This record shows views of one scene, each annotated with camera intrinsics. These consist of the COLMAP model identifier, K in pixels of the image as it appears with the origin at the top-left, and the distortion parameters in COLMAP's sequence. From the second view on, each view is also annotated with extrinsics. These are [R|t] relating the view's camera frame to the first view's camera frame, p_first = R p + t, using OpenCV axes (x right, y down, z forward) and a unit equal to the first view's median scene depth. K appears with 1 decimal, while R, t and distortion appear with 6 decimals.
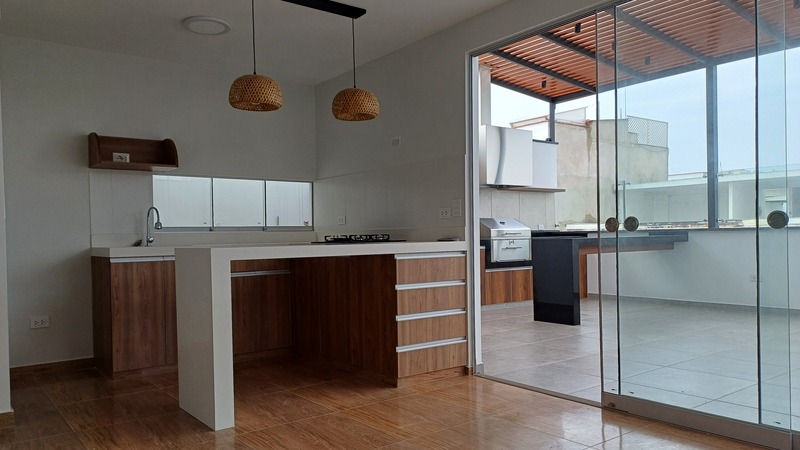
lens RADIAL K [[586.7, 0, 377.1], [0, 586.7, 250.4], [0, 0, 1]] dist [0.052821, -0.055483]
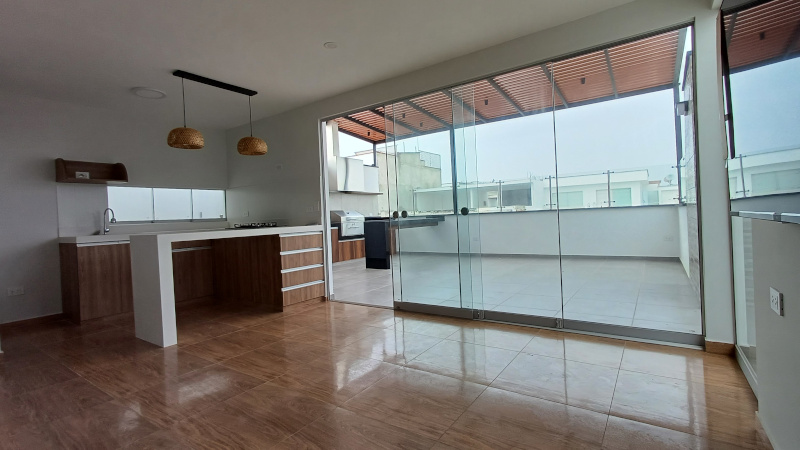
lens RADIAL K [[365.1, 0, 398.2], [0, 365.1, 222.7], [0, 0, 1]] dist [-0.001250, -0.000085]
pose [[0.945294, -0.026719, 0.325123, 0.011836], [0.032310, 0.999408, -0.011809, -0.002633], [-0.324616, 0.021668, 0.945598, -0.109849]]
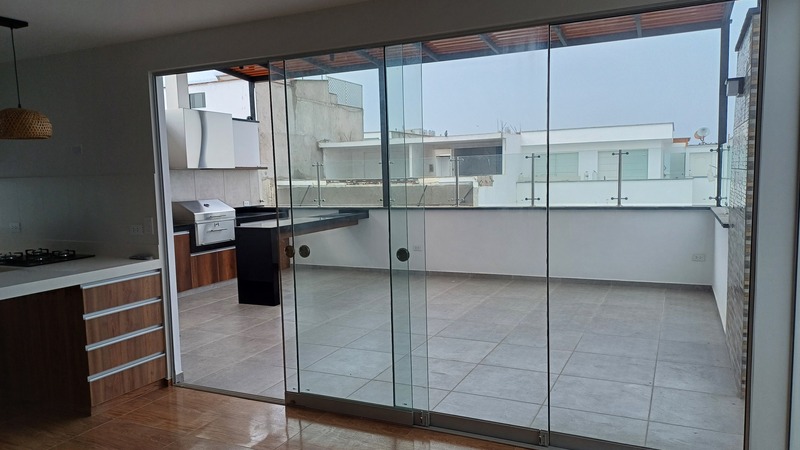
lens RADIAL K [[586.7, 0, 384.5], [0, 586.7, 244.0], [0, 0, 1]] dist [0.052821, -0.055483]
pose [[0.884289, -0.055068, 0.463681, 0.022151], [0.019317, 0.996486, 0.081506, -0.118830], [-0.466540, -0.063117, 0.882245, -0.087092]]
